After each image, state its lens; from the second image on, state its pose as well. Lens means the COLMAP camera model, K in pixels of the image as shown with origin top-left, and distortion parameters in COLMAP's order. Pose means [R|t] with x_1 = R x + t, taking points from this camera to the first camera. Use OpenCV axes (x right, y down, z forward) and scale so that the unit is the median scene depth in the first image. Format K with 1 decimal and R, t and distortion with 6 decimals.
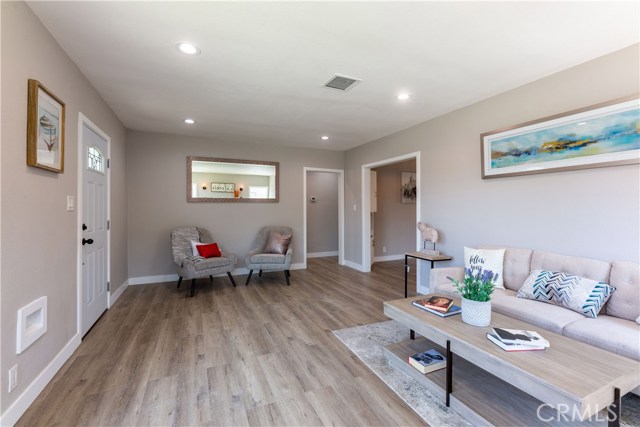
lens RADIAL K [[281.6, 0, 317.6], [0, 281.6, 207.4], [0, 0, 1]] dist [0.002043, -0.000170]
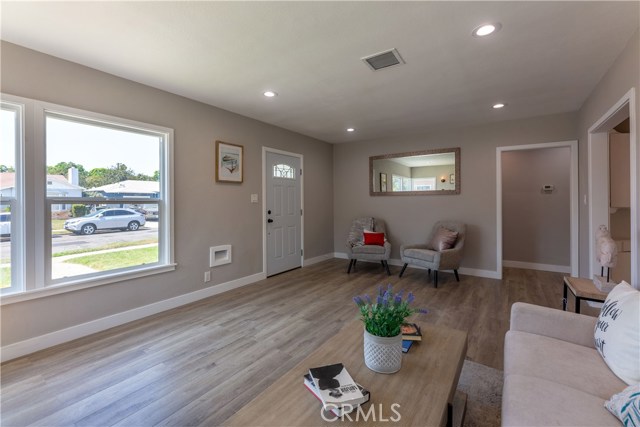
lens RADIAL K [[281.6, 0, 311.6], [0, 281.6, 205.7], [0, 0, 1]] dist [0.002043, -0.000170]
pose [[0.497616, 0.010488, -0.867334, 0.728460], [0.004898, 0.999877, 0.014900, 0.004100], [0.867384, -0.011663, 0.497503, 0.344899]]
